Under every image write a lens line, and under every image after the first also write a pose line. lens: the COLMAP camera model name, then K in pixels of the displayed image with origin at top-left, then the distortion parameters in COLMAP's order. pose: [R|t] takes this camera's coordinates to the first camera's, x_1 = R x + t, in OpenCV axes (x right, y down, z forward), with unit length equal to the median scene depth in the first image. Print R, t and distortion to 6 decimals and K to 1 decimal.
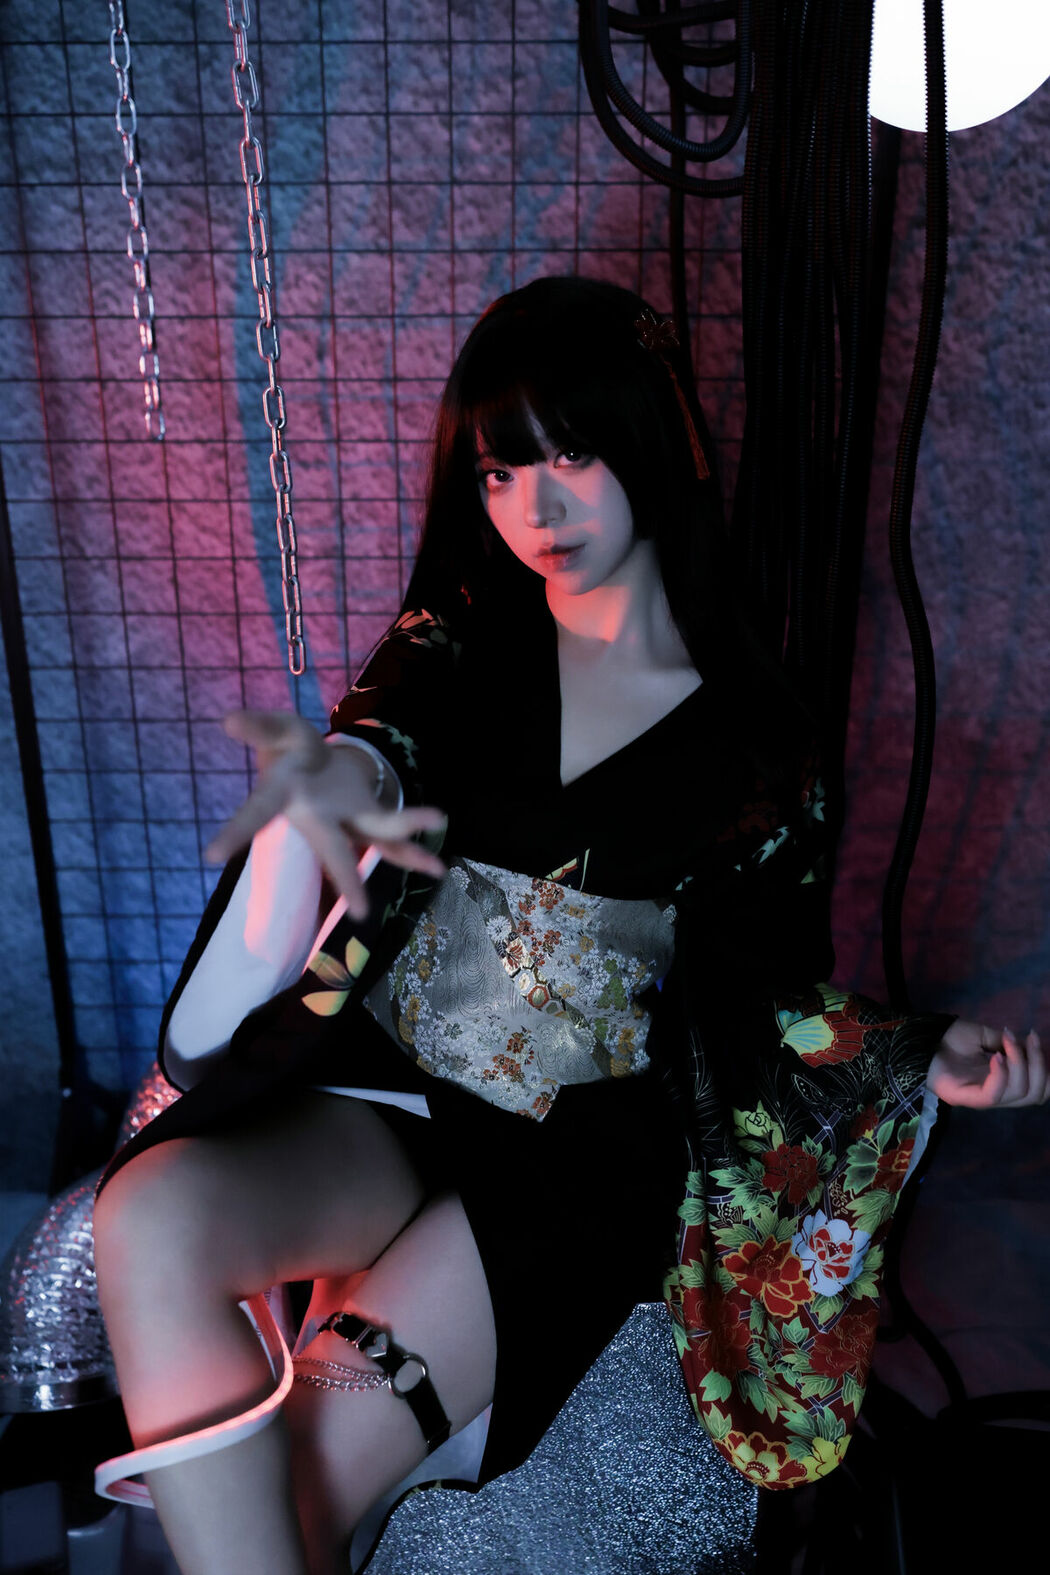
lens RADIAL K [[1508.2, 0, 524.6], [0, 1508.2, 779.5], [0, 0, 1]] dist [0.001929, 0.000000]
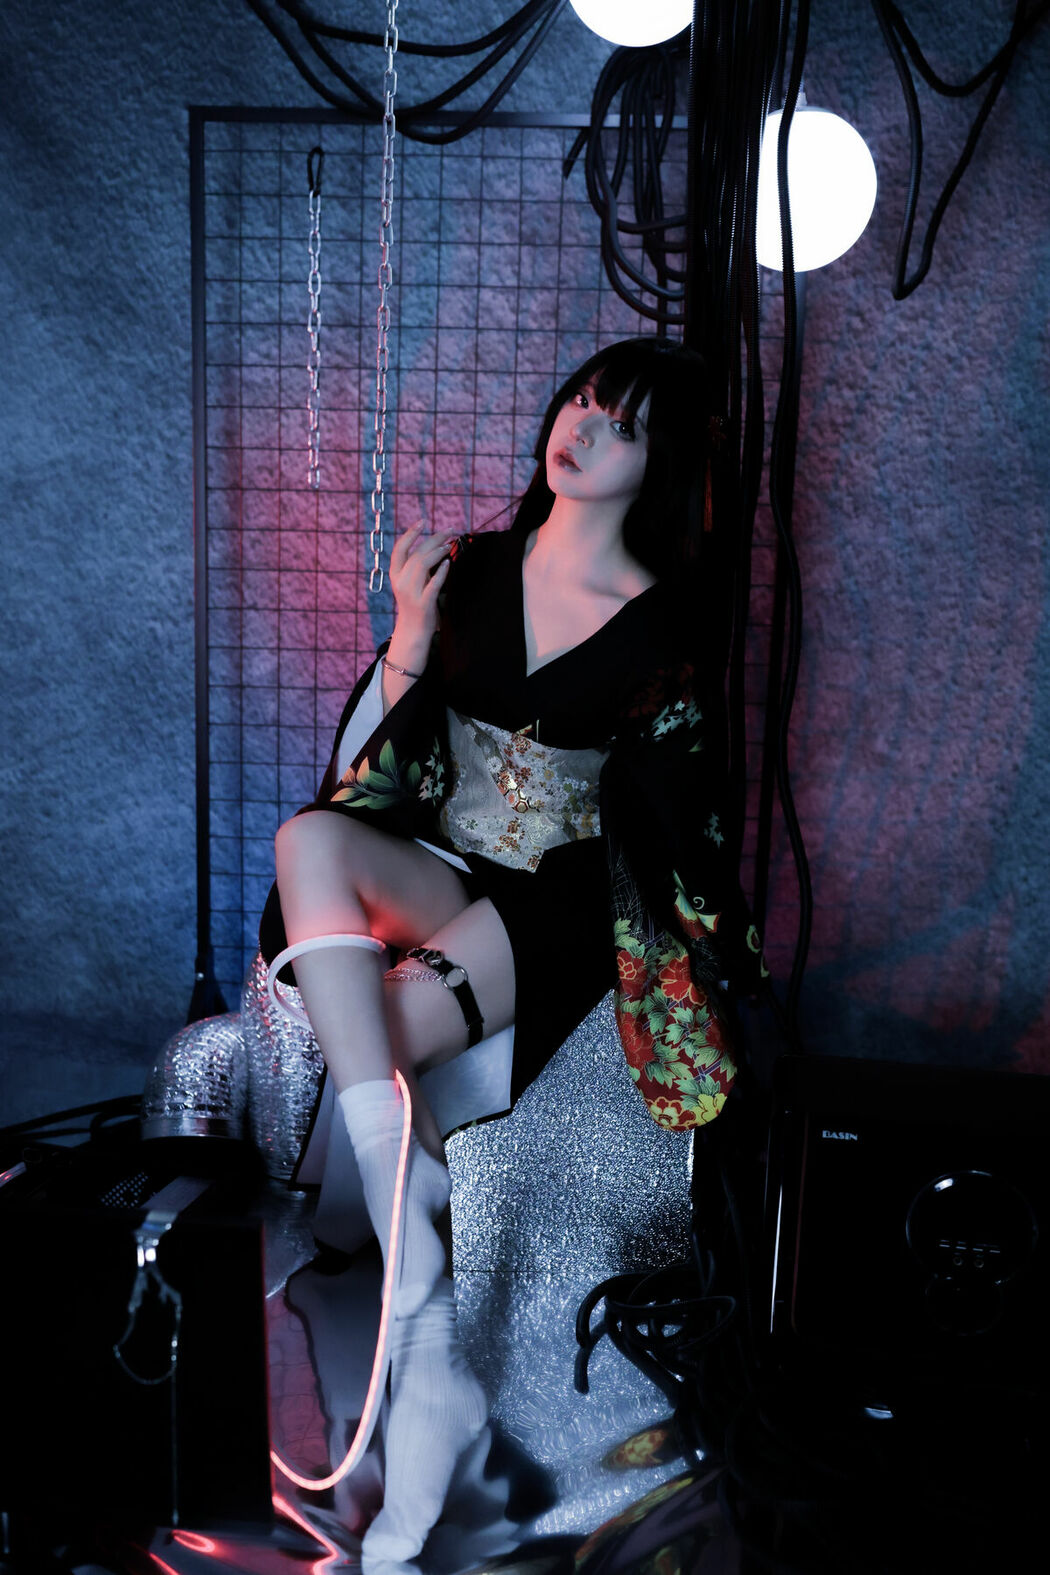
lens RADIAL K [[1508.2, 0, 520.1], [0, 1508.2, 782.8], [0, 0, 1]] dist [0.001929, 0.000000]
pose [[0.998938, 0.036264, -0.028422, 0.013699], [-0.041330, 0.977912, -0.204892, 0.327973], [0.020364, 0.205849, 0.978372, -0.368789]]
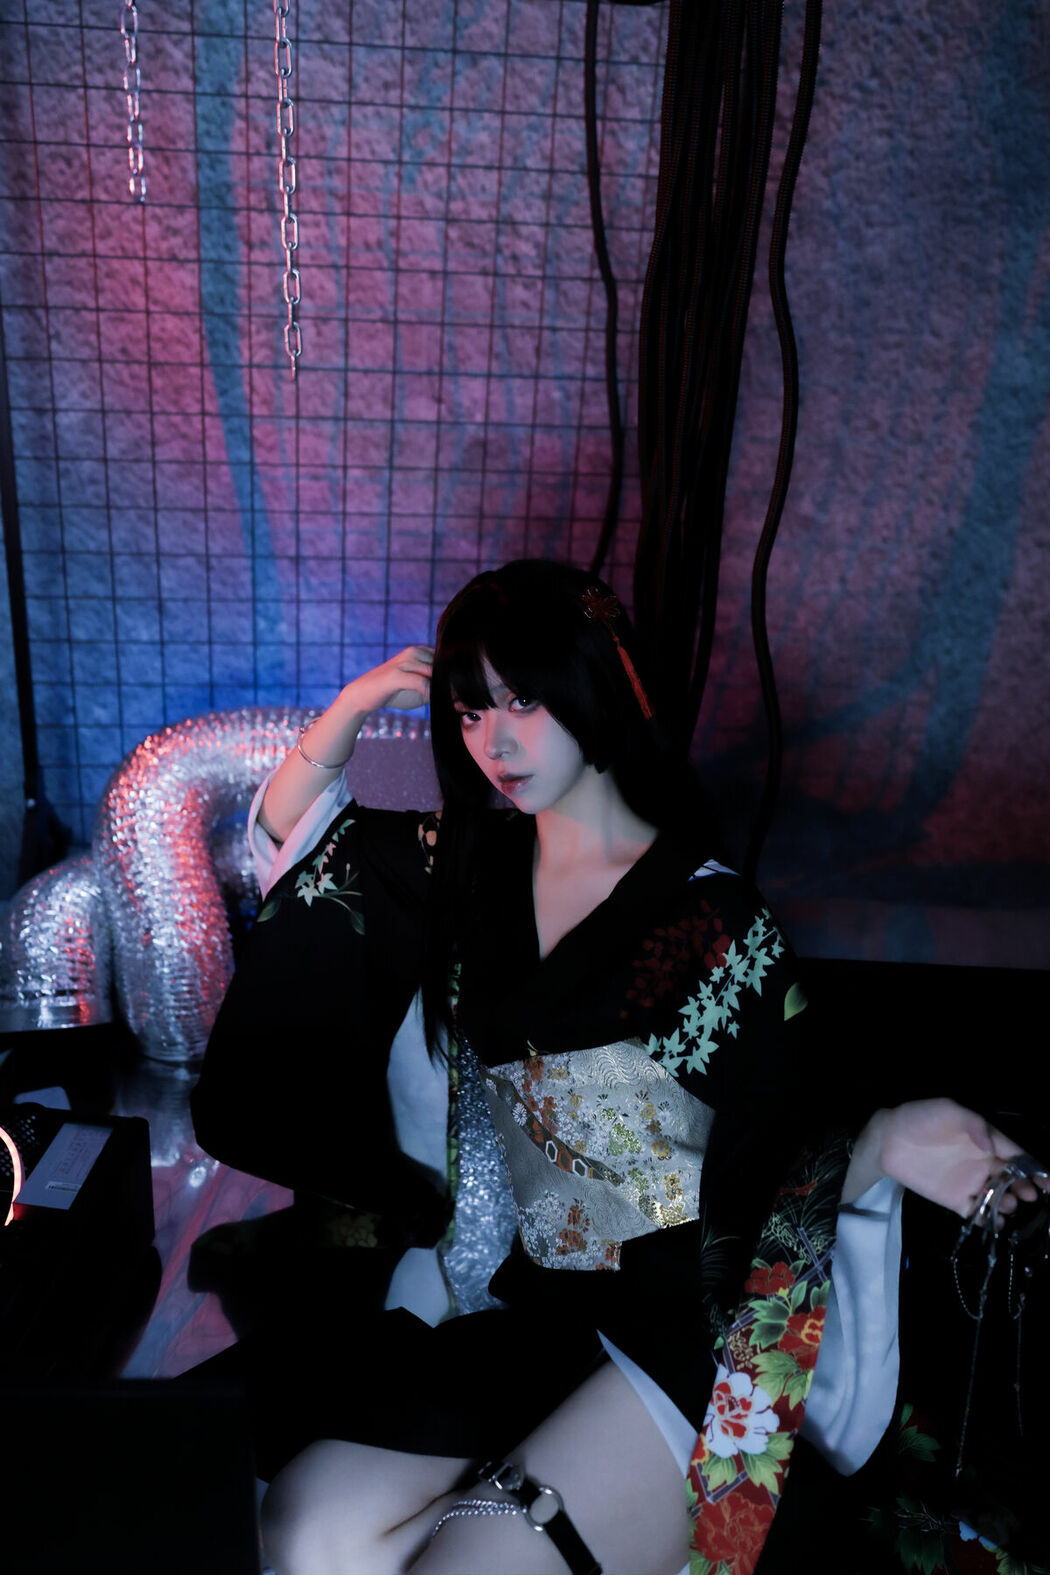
lens RADIAL K [[1508.2, 0, 523.4], [0, 1508.2, 782.5], [0, 0, 1]] dist [0.001929, 0.000000]
pose [[0.991098, 0.002751, 0.133105, -0.094778], [-0.009411, 0.998733, 0.049438, 0.144094], [-0.132800, -0.050251, 0.989868, -0.184862]]
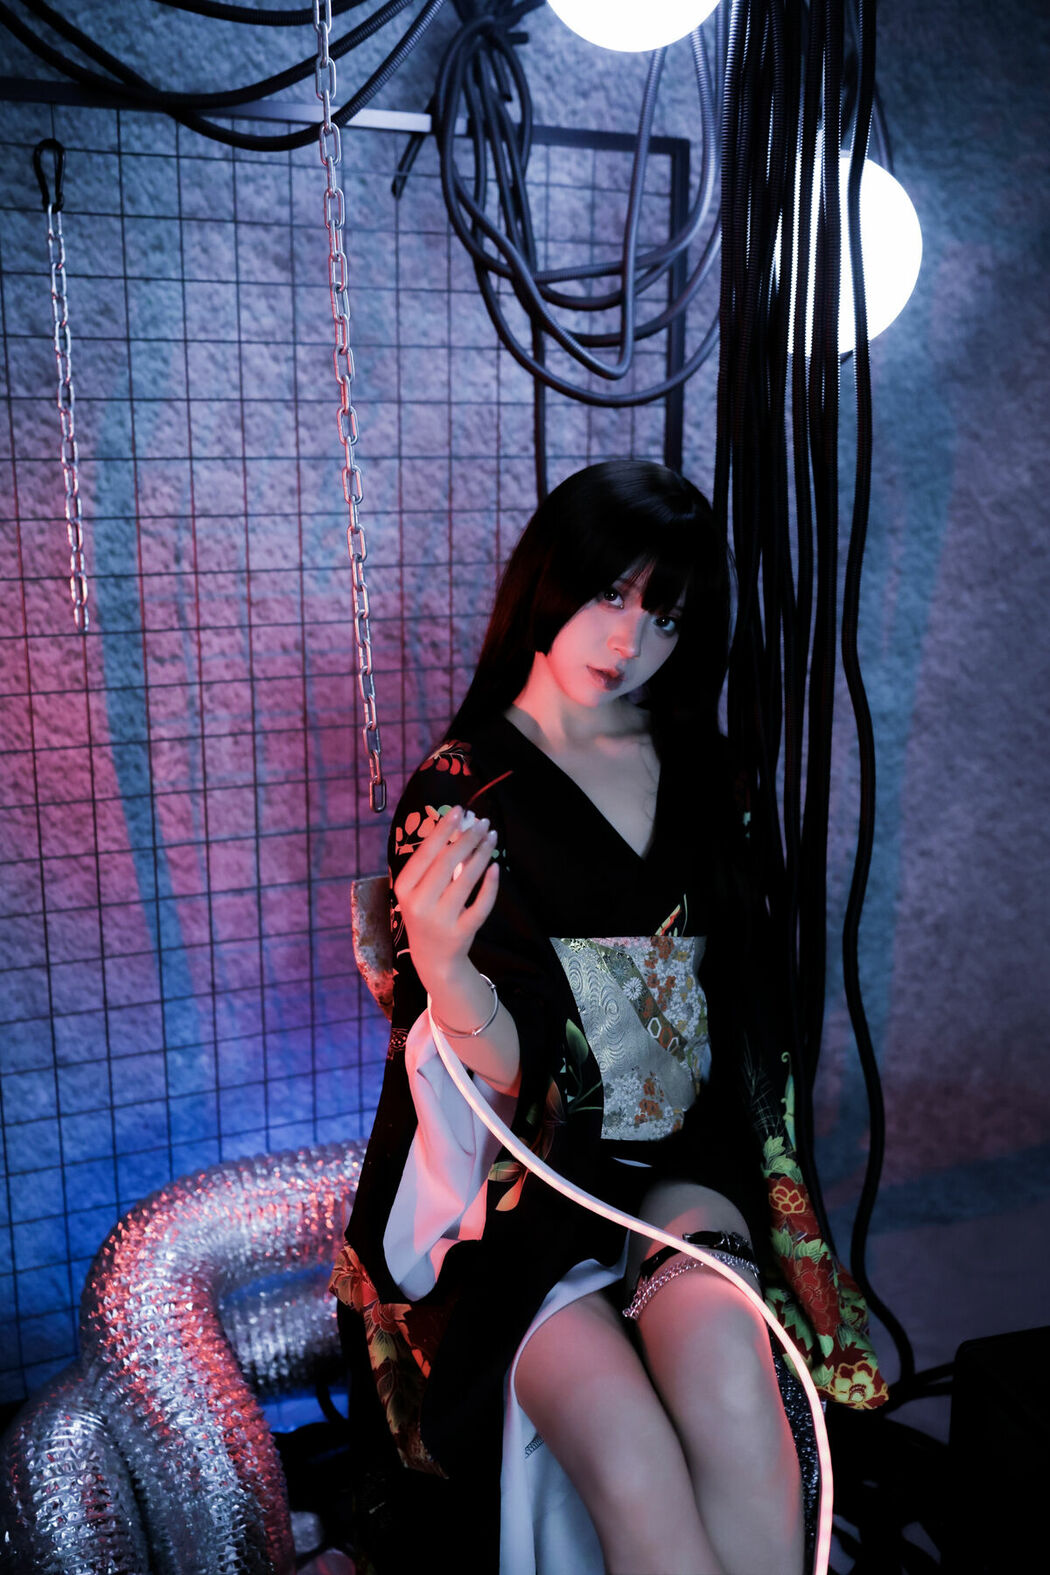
lens RADIAL K [[1508.2, 0, 525.5], [0, 1508.2, 781.8], [0, 0, 1]] dist [0.001929, 0.000000]
pose [[0.913369, -0.089061, 0.397273, -0.352533], [0.155577, 0.978077, -0.138420, 0.063516], [-0.376236, 0.188235, 0.907201, -0.043739]]
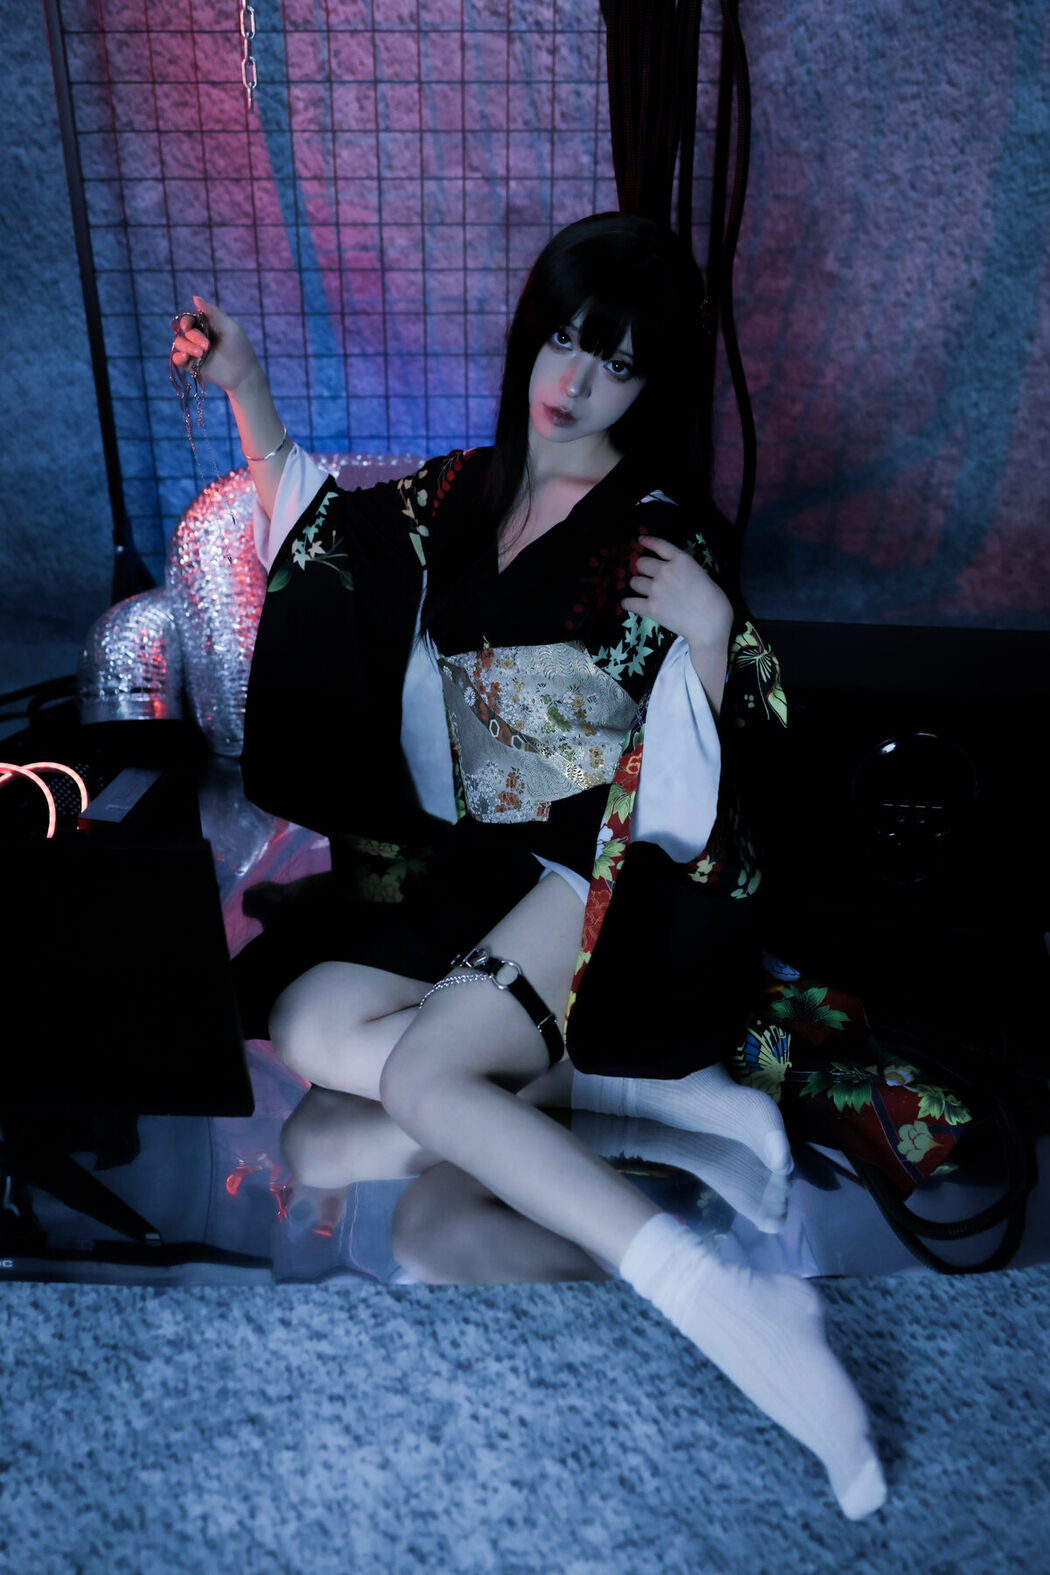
lens RADIAL K [[1508.2, 0, 522.1], [0, 1508.2, 787.9], [0, 0, 1]] dist [0.001929, 0.000000]
pose [[0.999662, -0.010595, 0.023732, 0.006009], [0.007817, 0.993423, 0.114233, 0.287274], [-0.024786, -0.114009, 0.993171, -0.327578]]
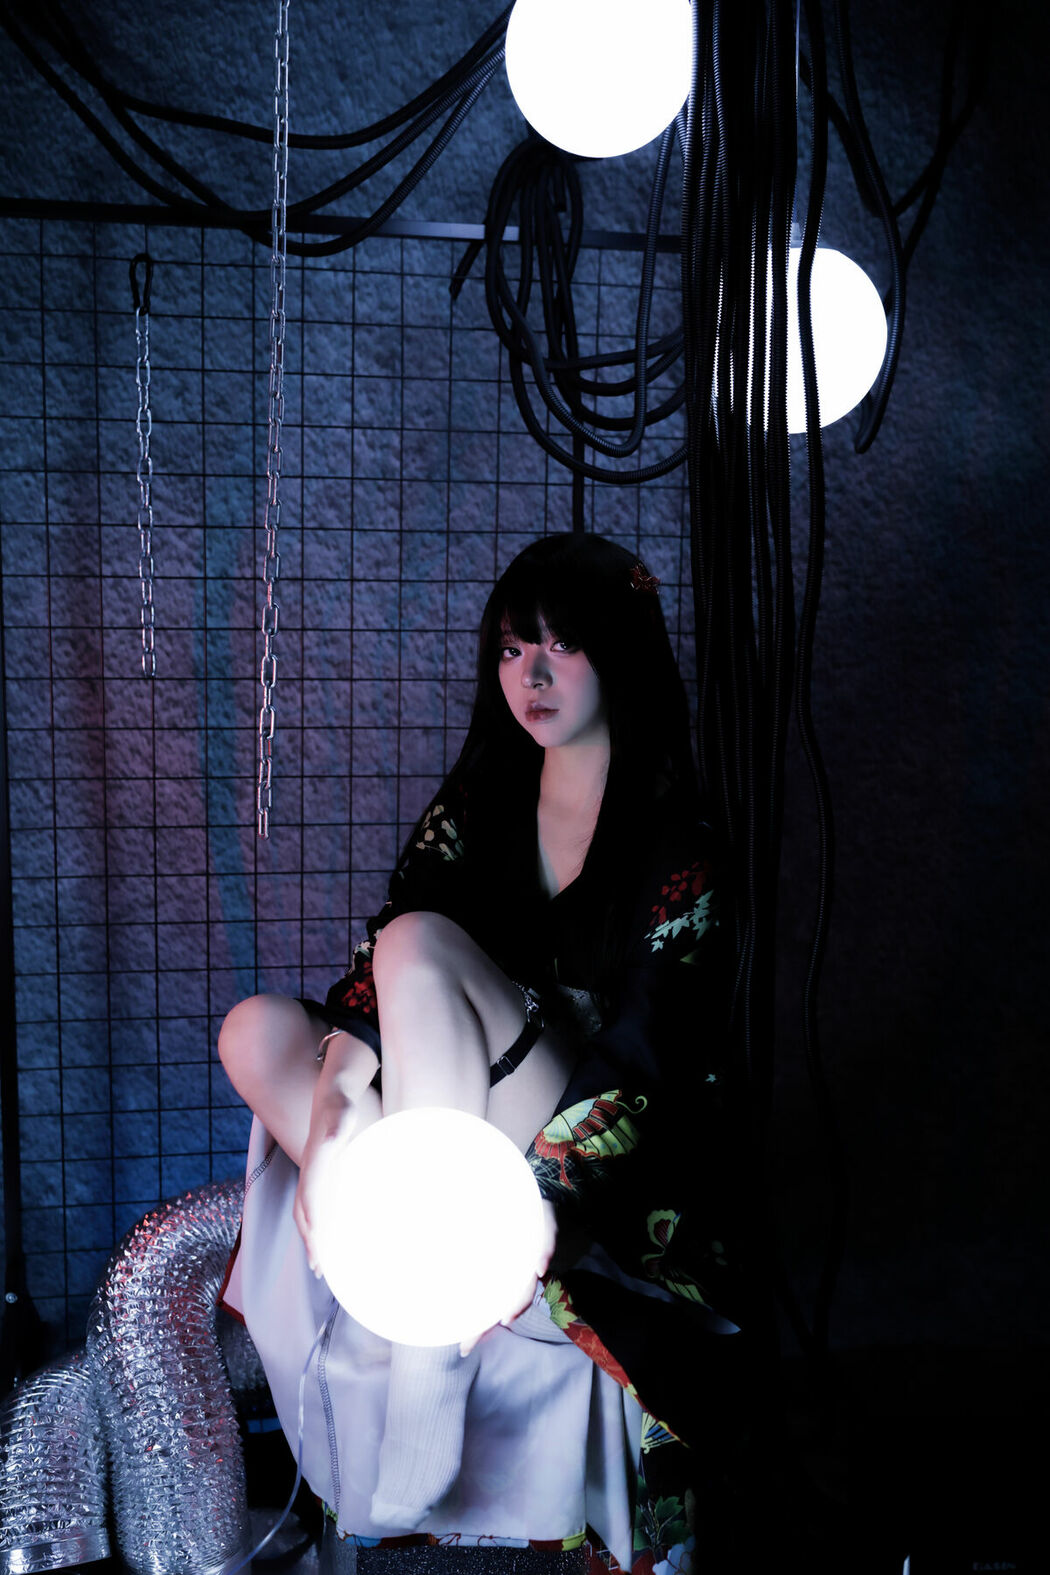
lens RADIAL K [[1508.2, 0, 526.1], [0, 1508.2, 778.5], [0, 0, 1]] dist [0.001929, 0.000000]
pose [[0.983075, -0.008358, 0.183012, -0.154321], [0.052898, 0.969360, -0.239881, 0.139661], [-0.175399, 0.245502, 0.953396, -0.150357]]
